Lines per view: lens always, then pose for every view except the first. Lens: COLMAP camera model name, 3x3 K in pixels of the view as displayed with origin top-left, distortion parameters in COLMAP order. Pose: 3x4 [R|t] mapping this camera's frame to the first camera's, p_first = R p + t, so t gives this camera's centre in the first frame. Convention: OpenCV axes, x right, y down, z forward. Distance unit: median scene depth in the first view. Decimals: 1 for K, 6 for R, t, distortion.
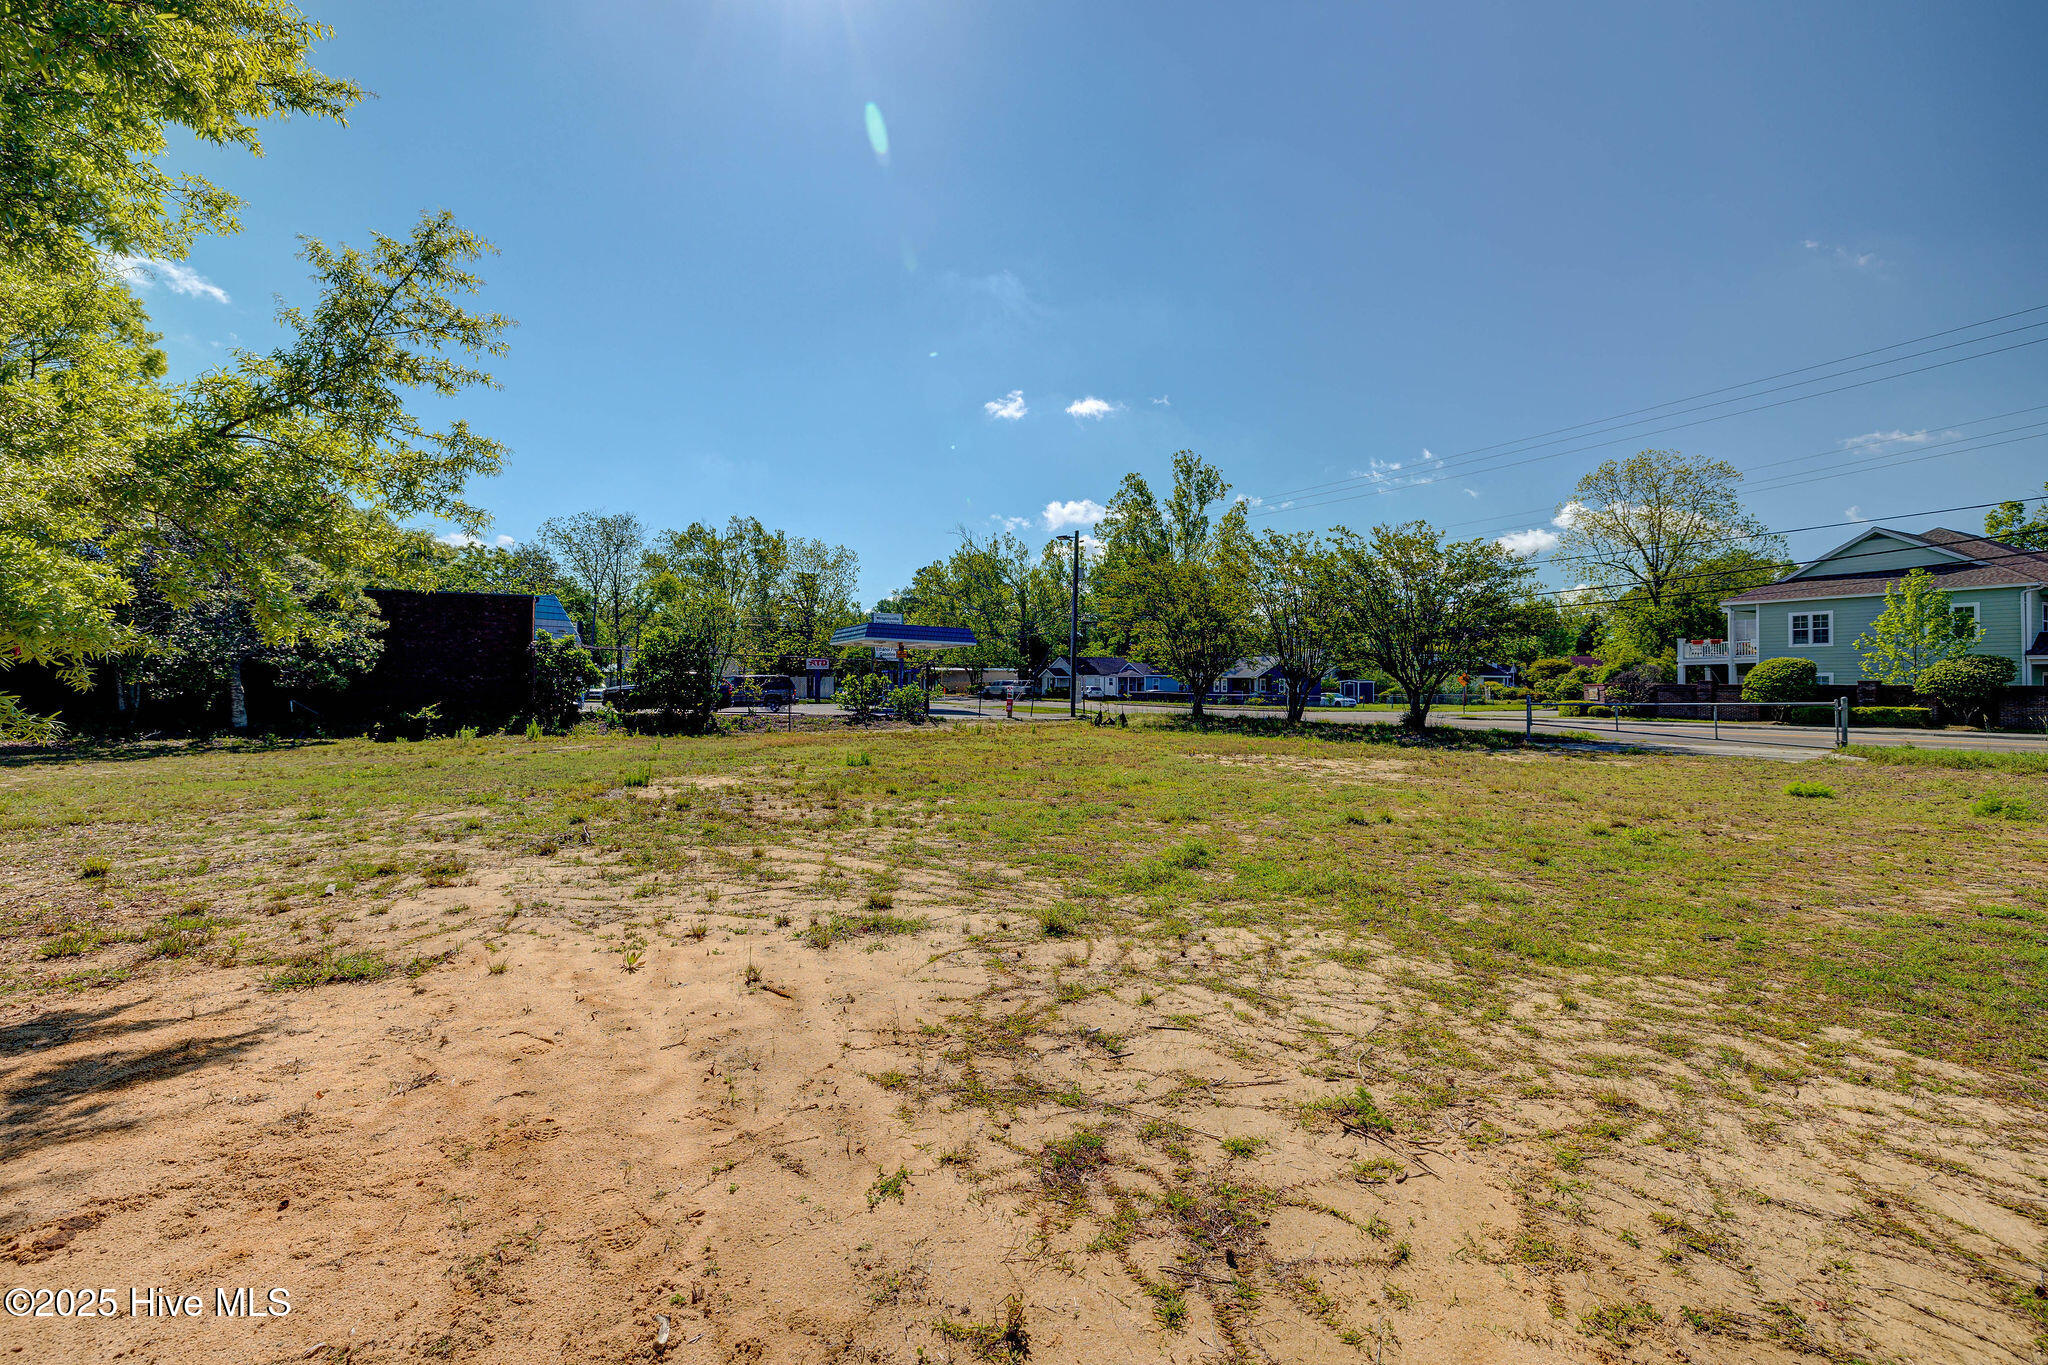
lens RADIAL K [[849.6, 0, 1034.6], [0, 849.6, 687.5], [0, 0, 1]] dist [-0.002643, 0.000501]
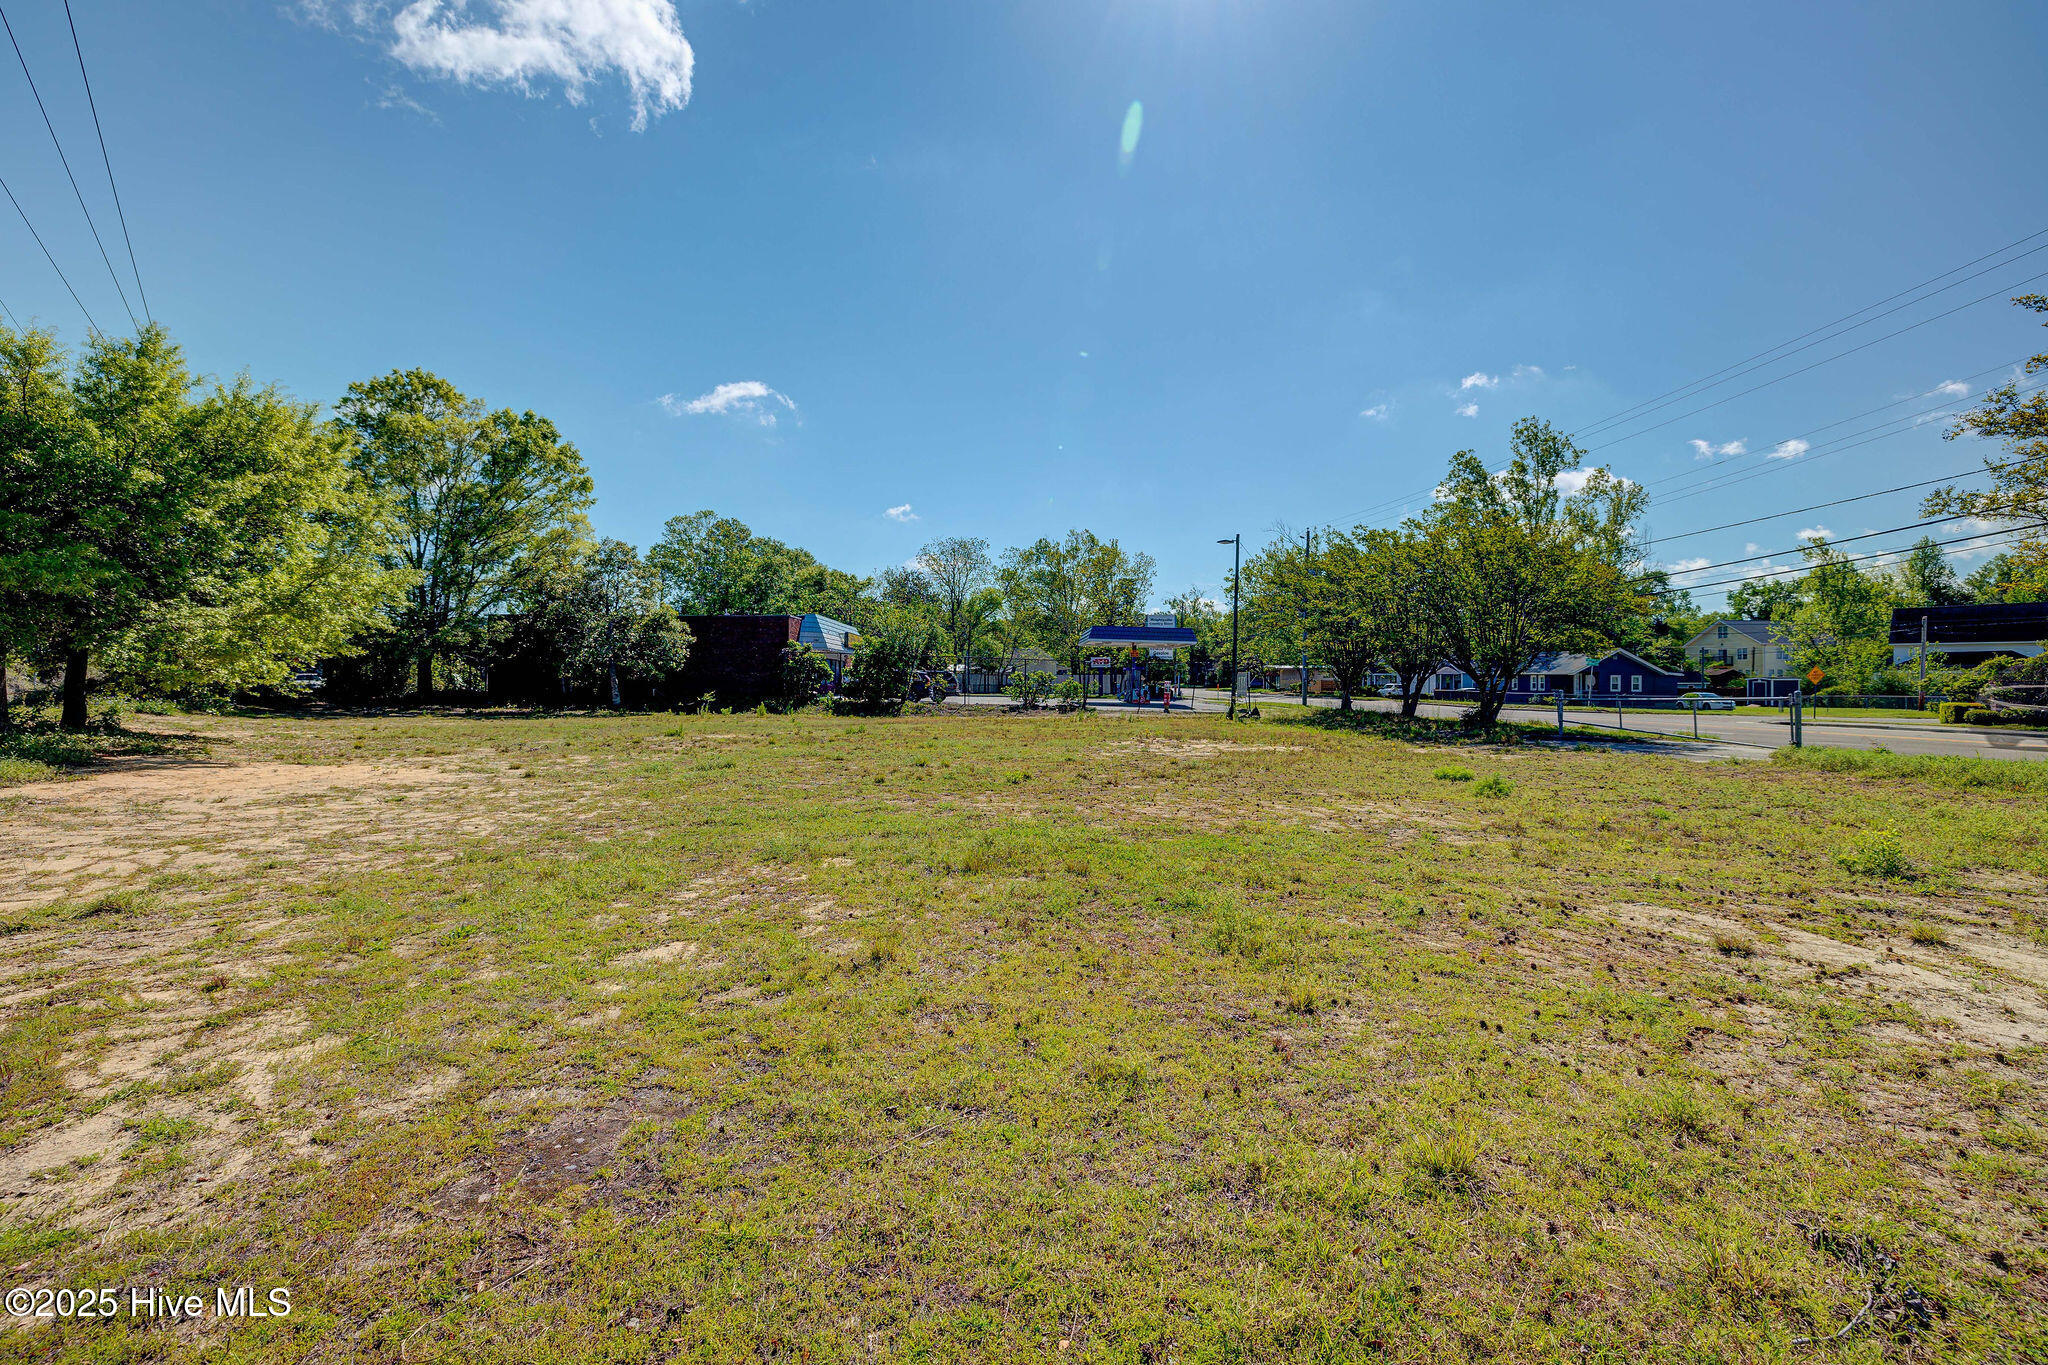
lens RADIAL K [[849.6, 0, 1048.6], [0, 849.6, 693.4], [0, 0, 1]] dist [-0.002643, 0.000501]
pose [[0.891653, 0.008921, -0.452631, 0.335010], [-0.004135, 0.999925, 0.011561, 0.002239], [0.452700, -0.008437, 0.891623, -0.050480]]
